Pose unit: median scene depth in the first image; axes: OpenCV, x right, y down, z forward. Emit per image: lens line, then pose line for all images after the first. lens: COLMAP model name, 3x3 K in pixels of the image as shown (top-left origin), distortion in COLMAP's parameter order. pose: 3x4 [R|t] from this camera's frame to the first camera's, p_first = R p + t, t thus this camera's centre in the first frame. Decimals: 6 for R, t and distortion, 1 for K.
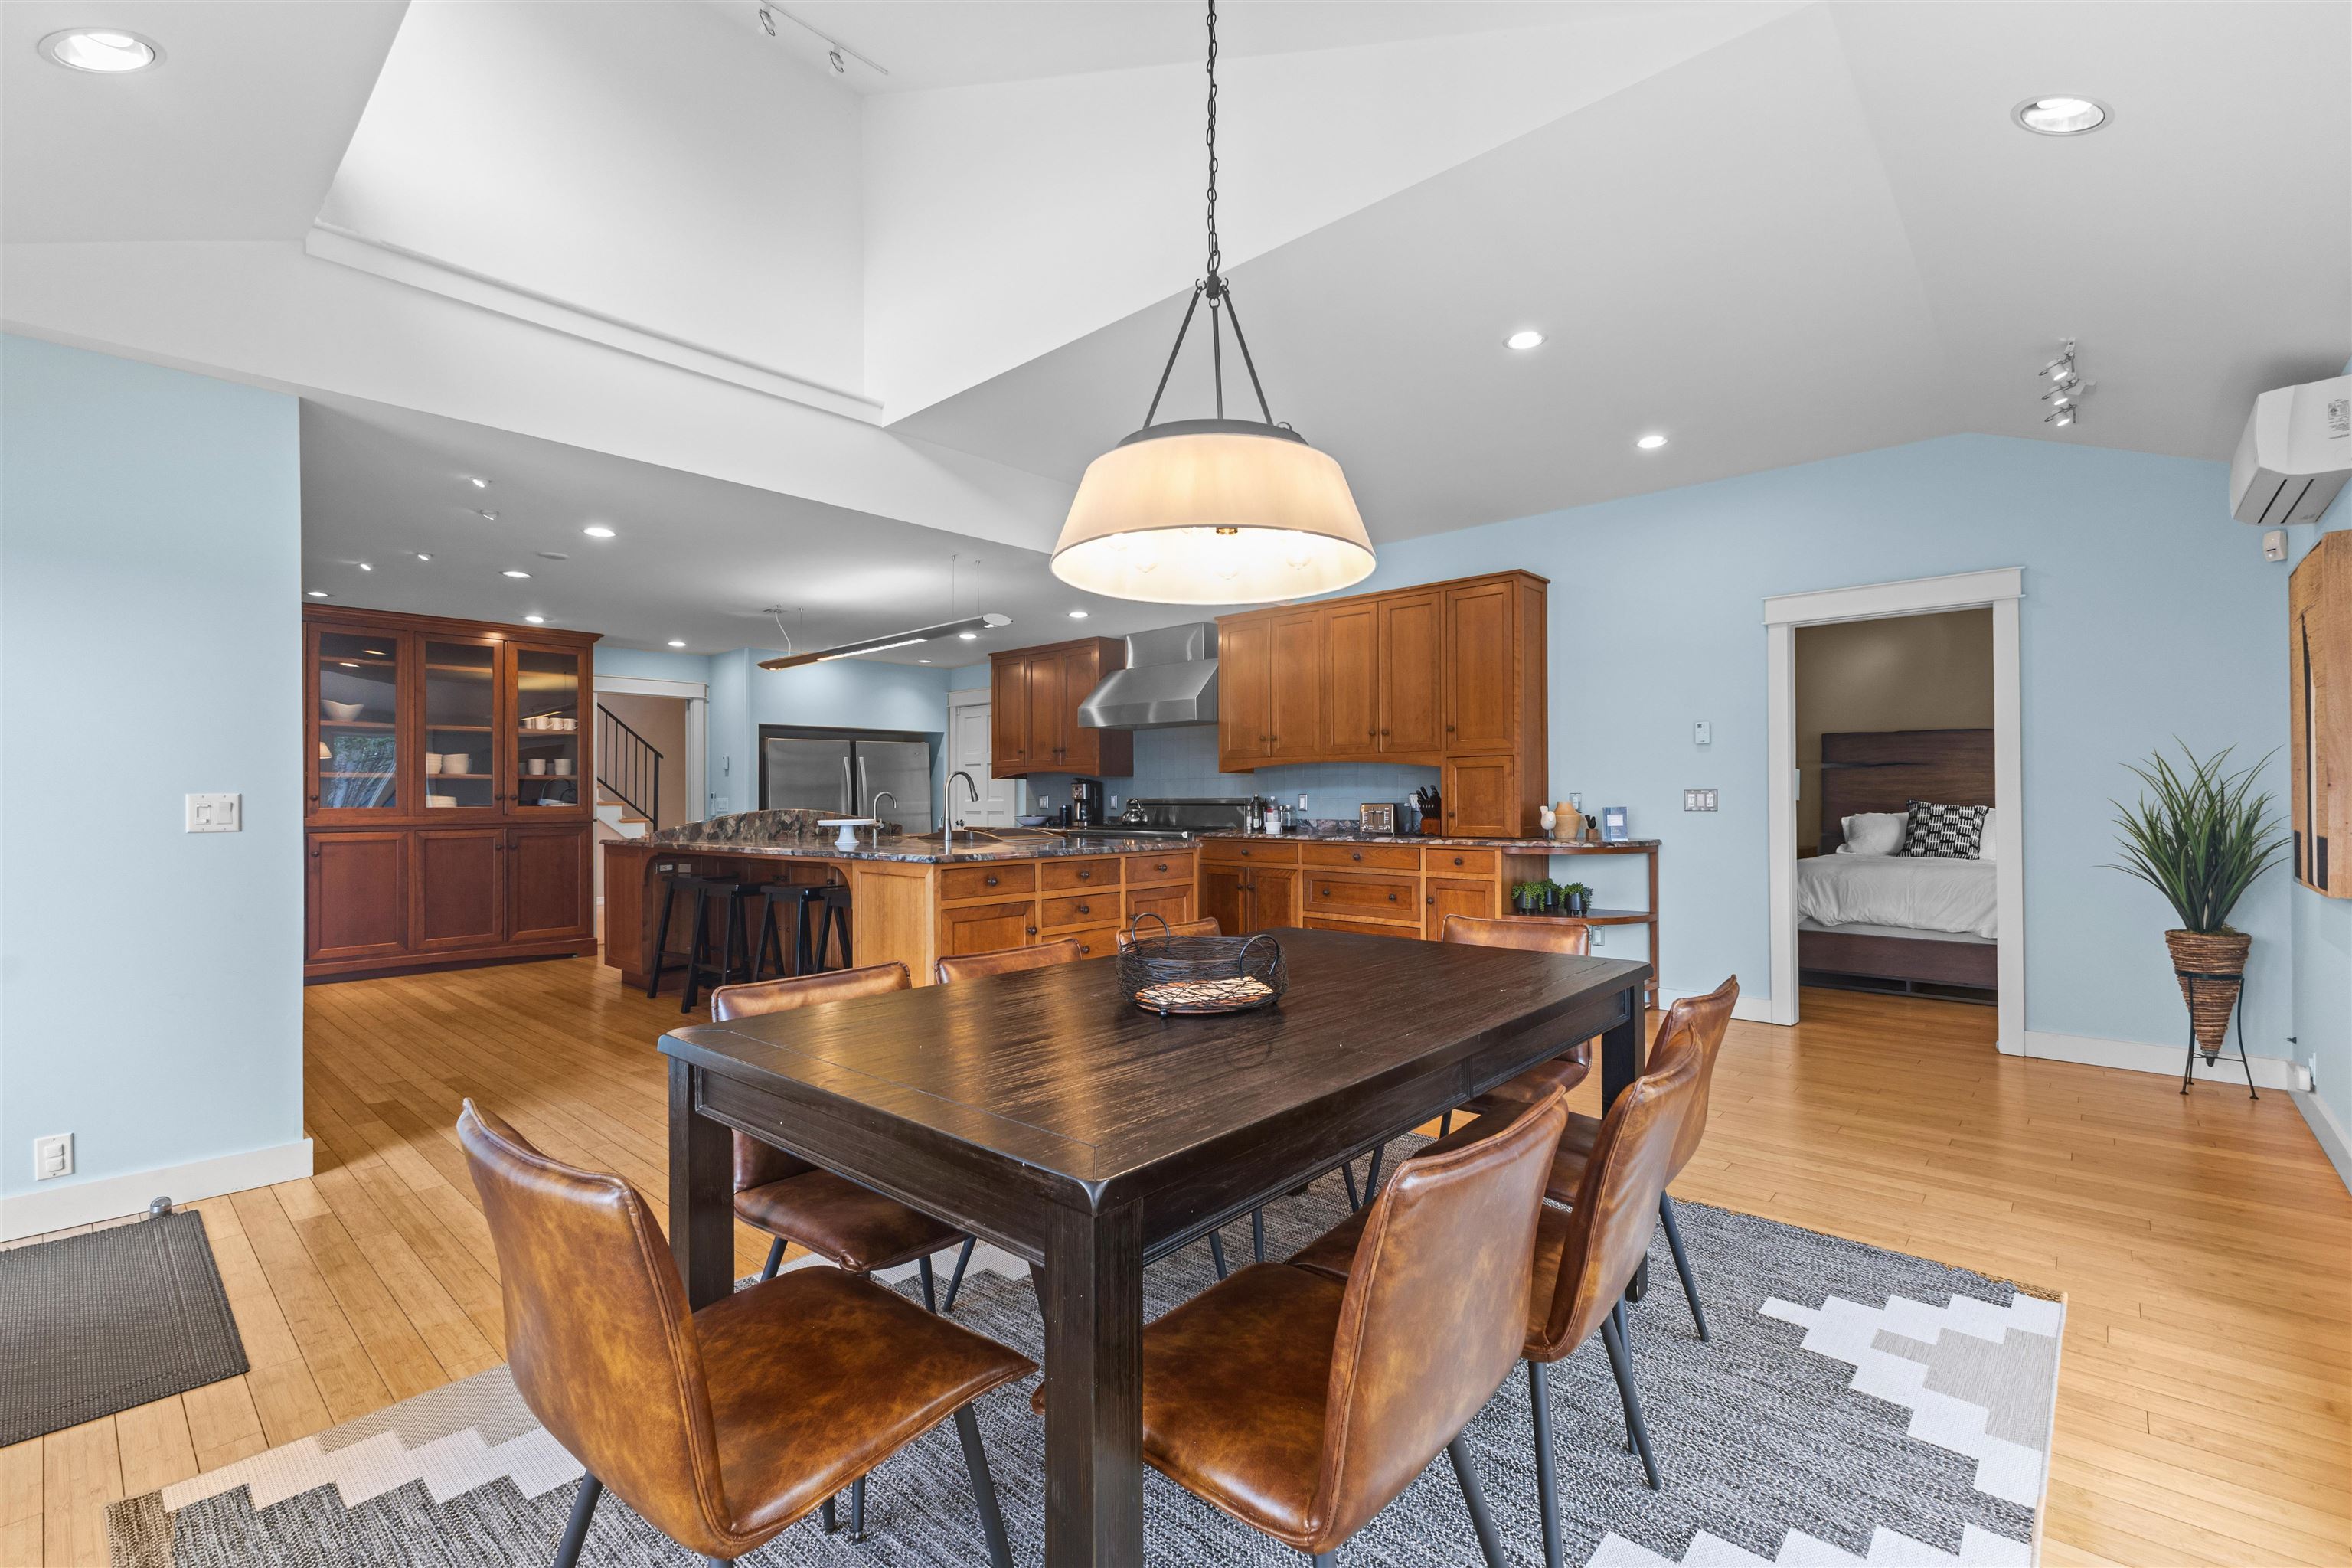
lens RADIAL K [[1029.3, 0, 1180.1], [0, 1029.3, 786.4], [0, 0, 1]] dist [0.002974, 0.000719]
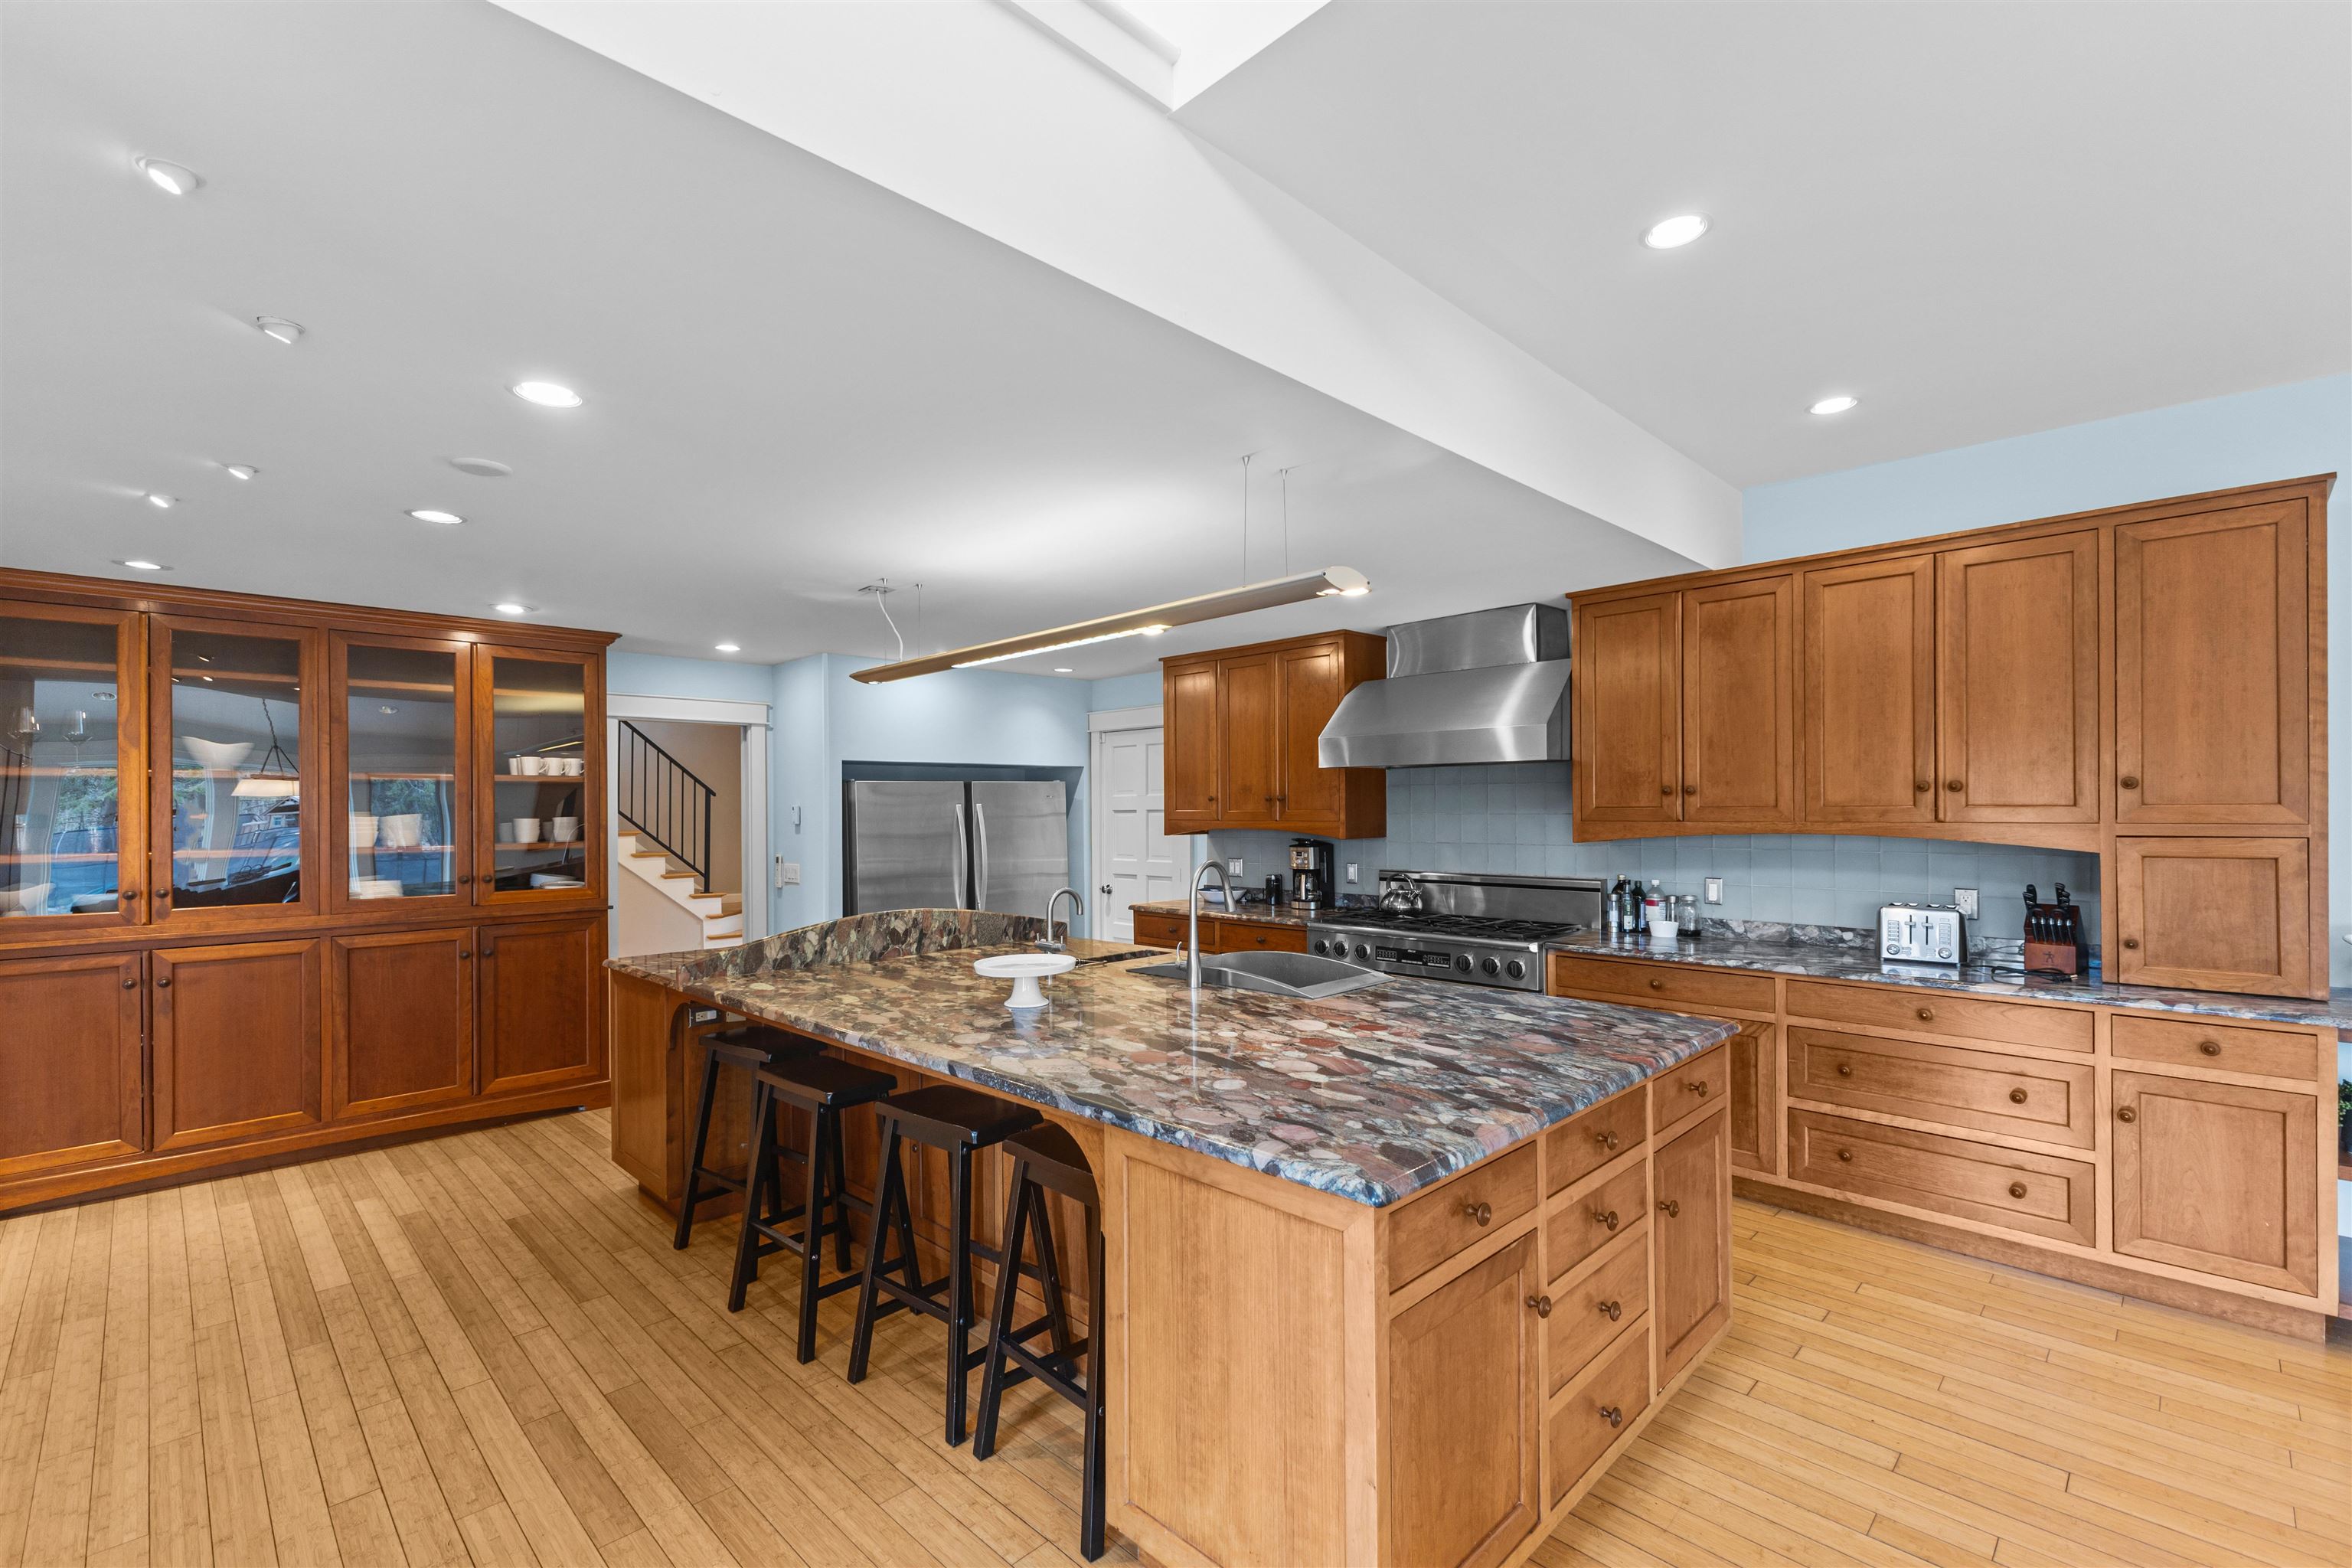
lens RADIAL K [[1029.3, 0, 1175.6], [0, 1029.3, 802.5], [0, 0, 1]] dist [0.002974, 0.000719]
pose [[0.998532, -0.002154, -0.054128, -0.165007], [0.002454, 0.999982, 0.005487, -0.040782], [0.054115, -0.005612, 0.998519, 0.356081]]
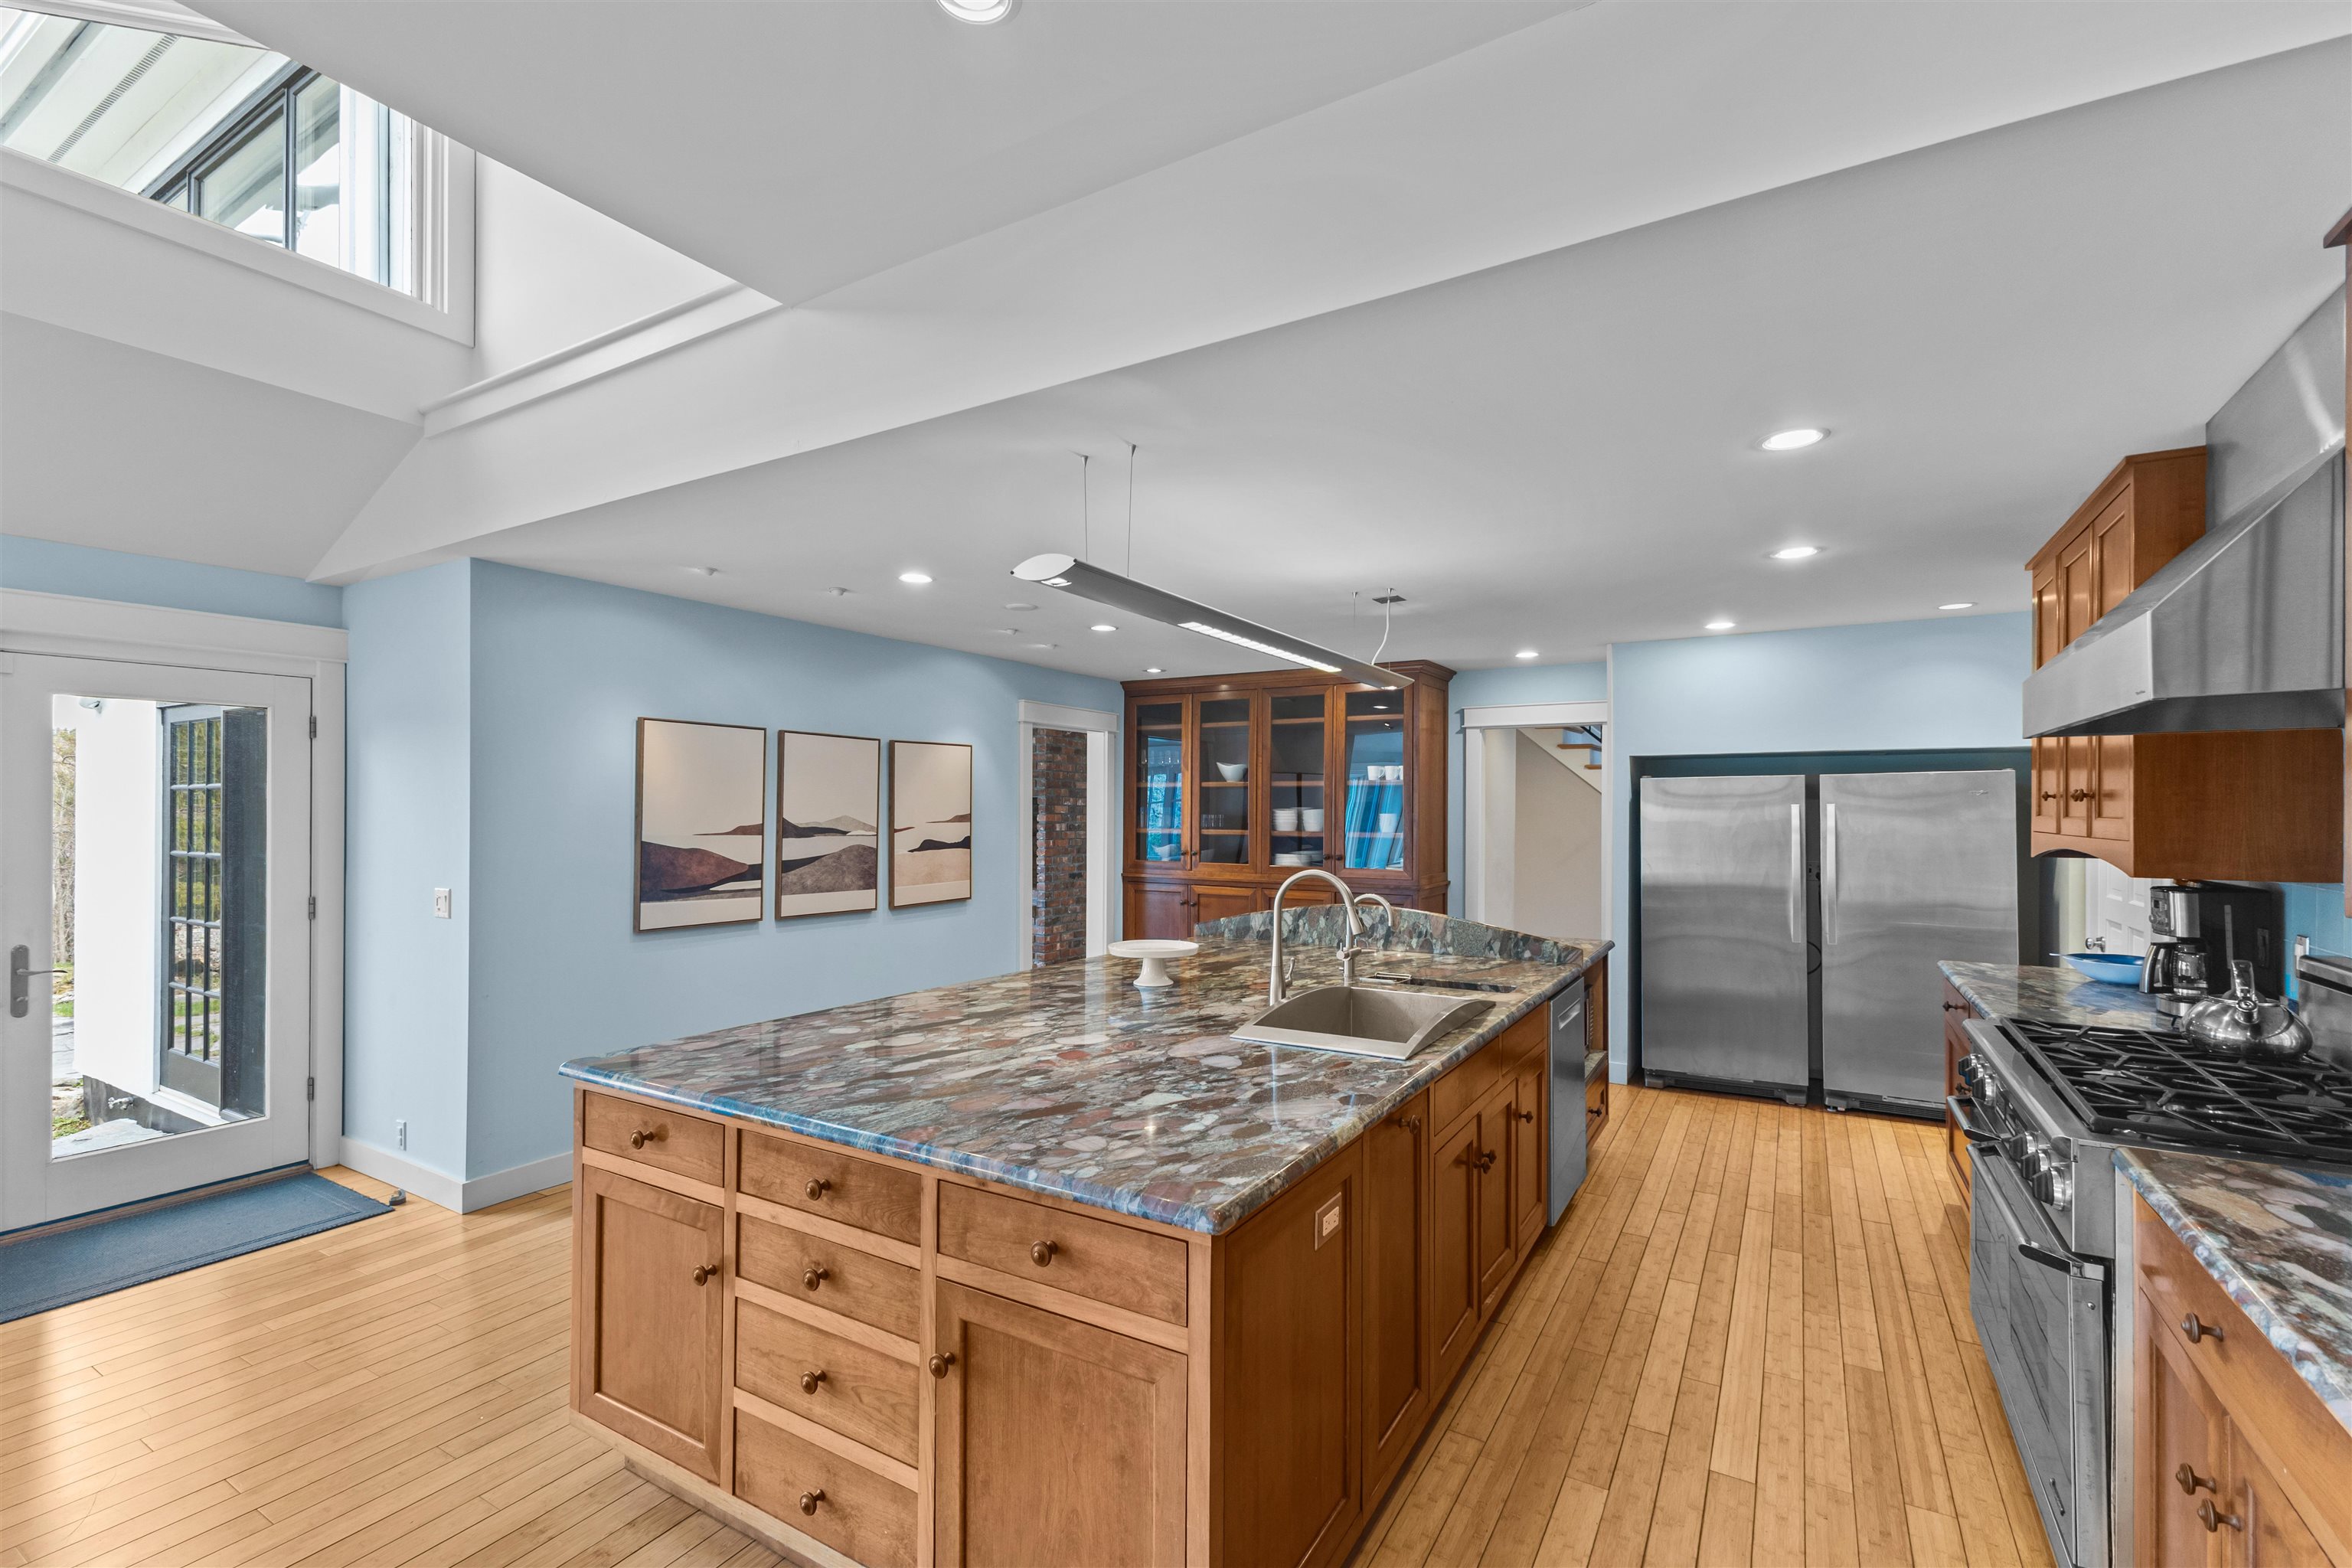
lens RADIAL K [[1029.3, 0, 1186.8], [0, 1029.3, 802.0], [0, 0, 1]] dist [0.002974, 0.000719]
pose [[0.188006, 0.001038, -0.982167, 0.208292], [0.007699, 0.999967, 0.002530, -0.040709], [0.982138, -0.008037, 0.187992, 0.691164]]
